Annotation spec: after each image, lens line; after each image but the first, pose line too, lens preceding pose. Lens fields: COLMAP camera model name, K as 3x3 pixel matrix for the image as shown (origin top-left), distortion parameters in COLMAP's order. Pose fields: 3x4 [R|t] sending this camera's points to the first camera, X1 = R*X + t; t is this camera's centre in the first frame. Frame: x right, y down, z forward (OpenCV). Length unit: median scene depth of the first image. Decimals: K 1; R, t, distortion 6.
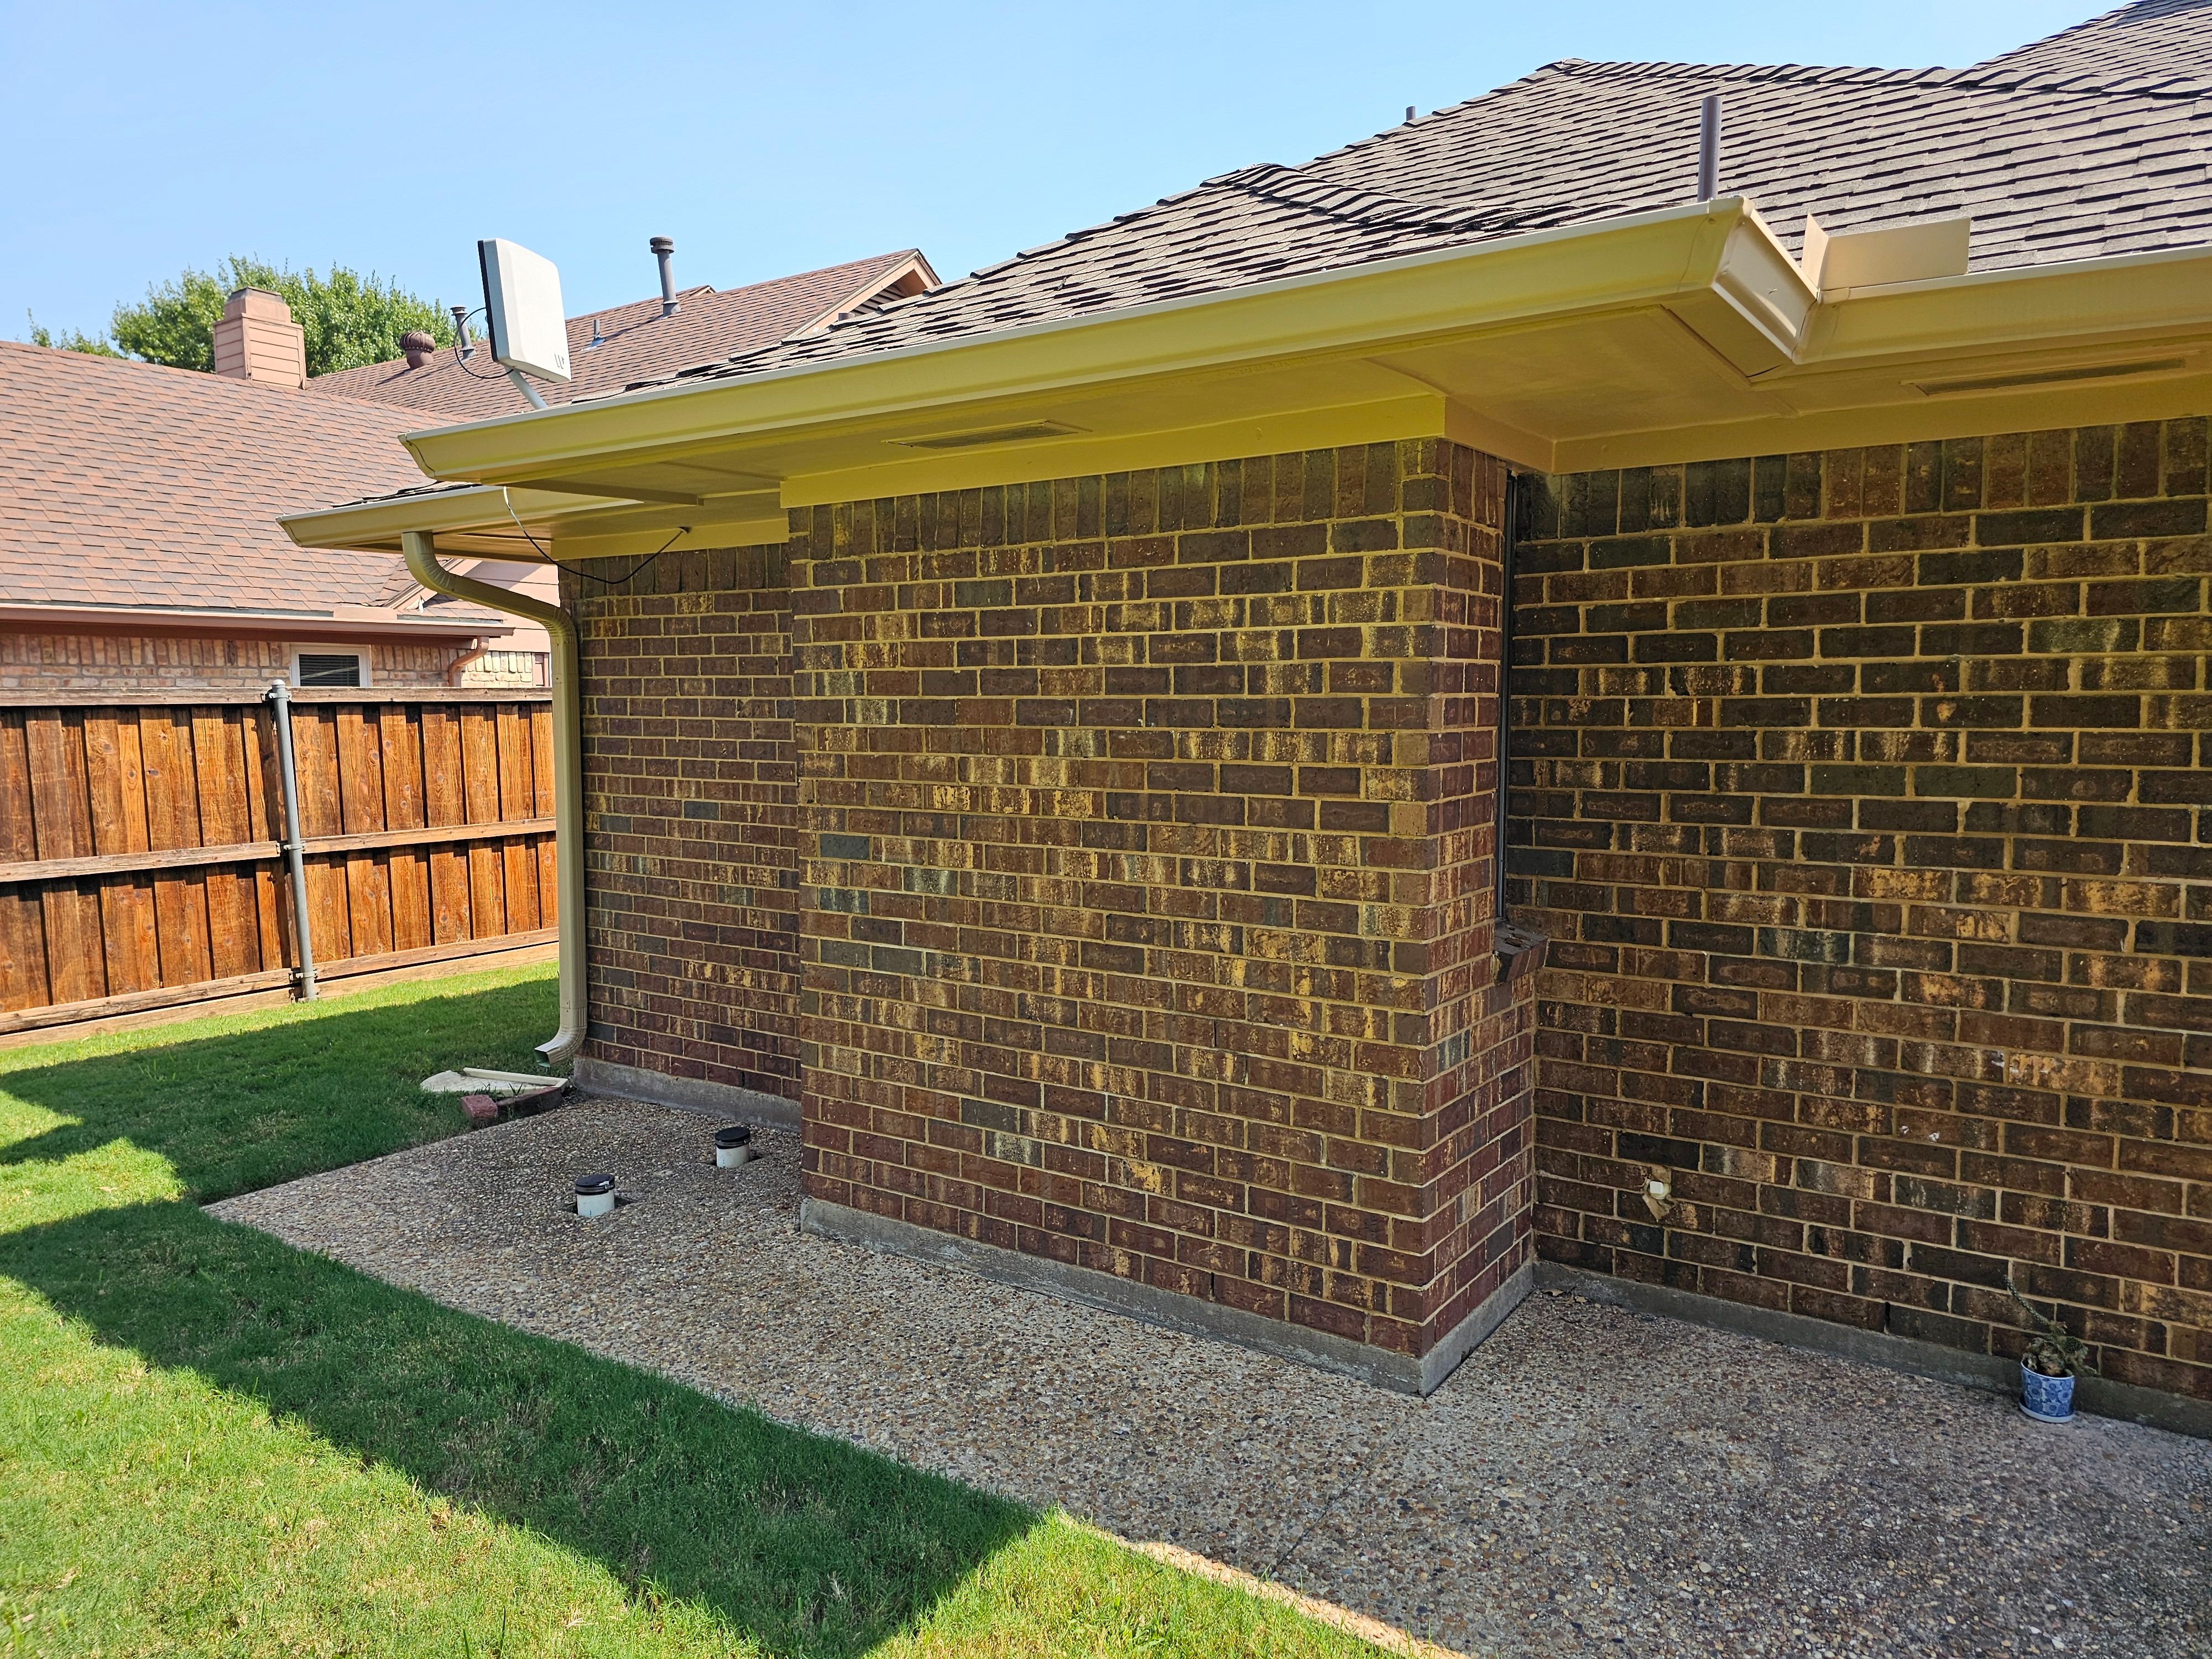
lens RADIAL K [[1496.3, 0, 1101.5], [0, 1496.3, 812.3], [0, 0, 1]] dist [0.040573, -0.032973]
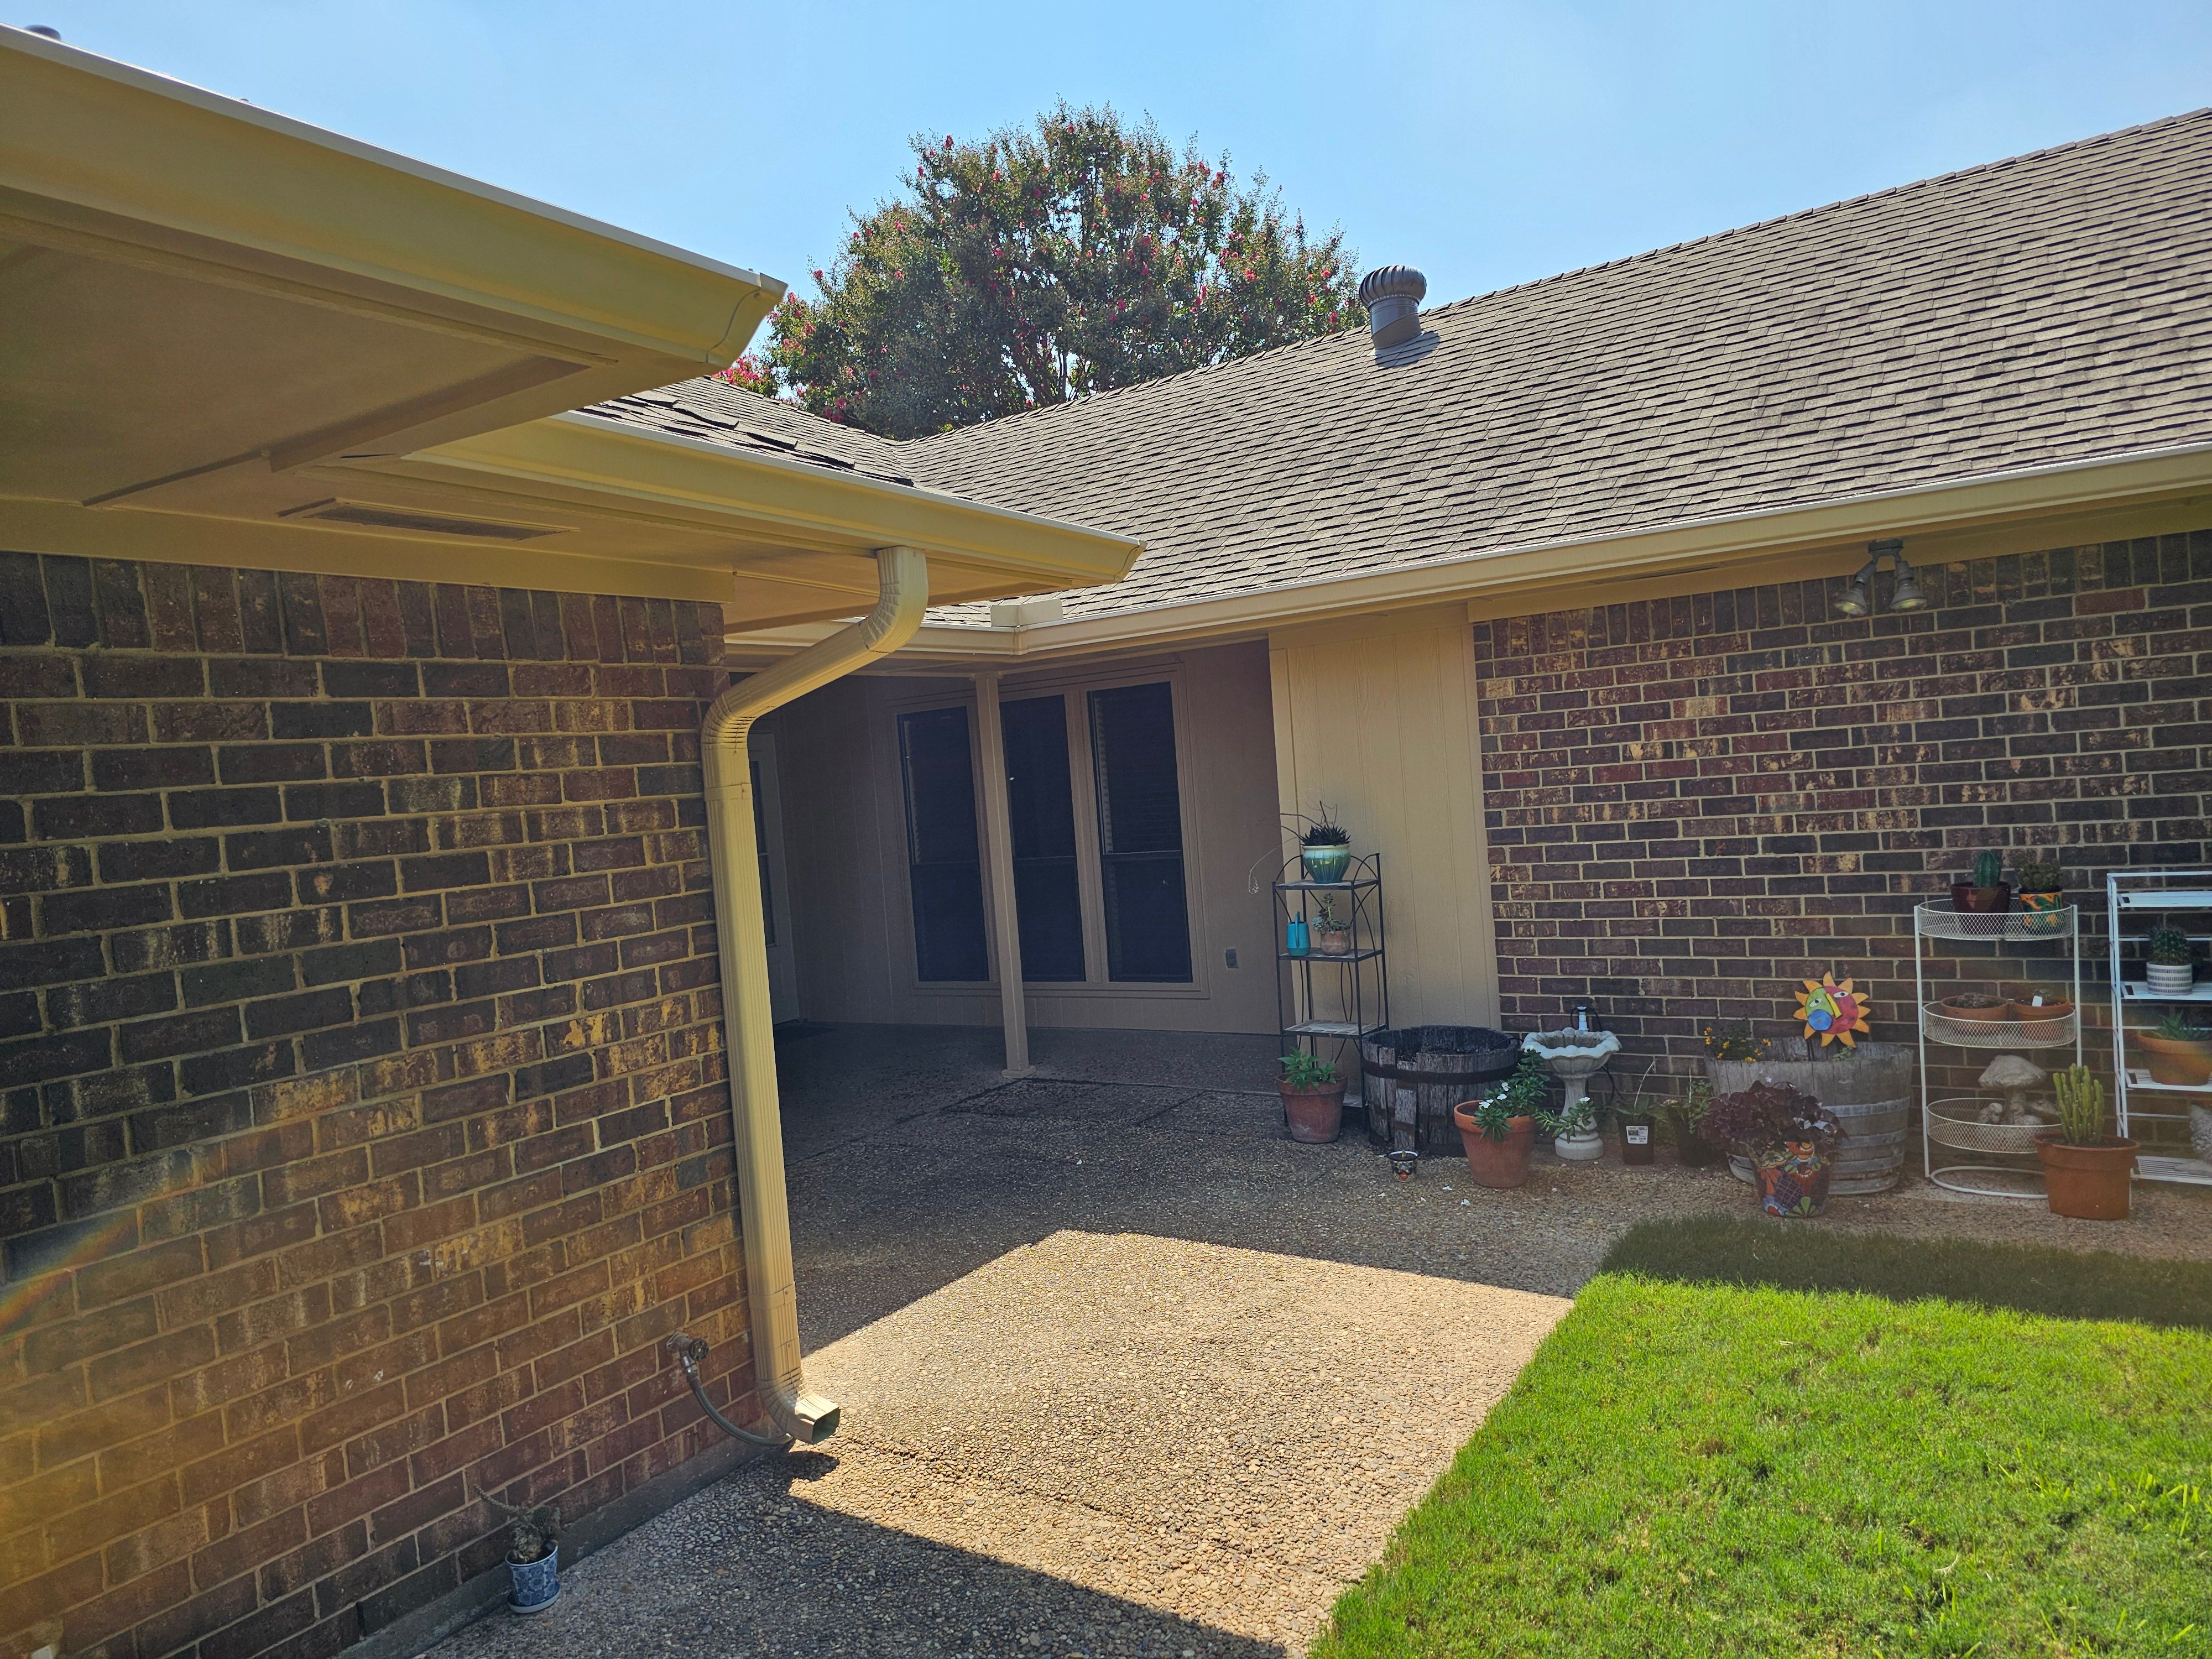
lens RADIAL K [[1496.3, 0, 1054.1], [0, 1496.3, 841.8], [0, 0, 1]] dist [0.040573, -0.032973]
pose [[-0.014835, -0.031674, 0.999388, -0.306458], [0.161130, 0.986359, 0.033653, -0.052364], [-0.986822, 0.161531, -0.009529, 0.591376]]
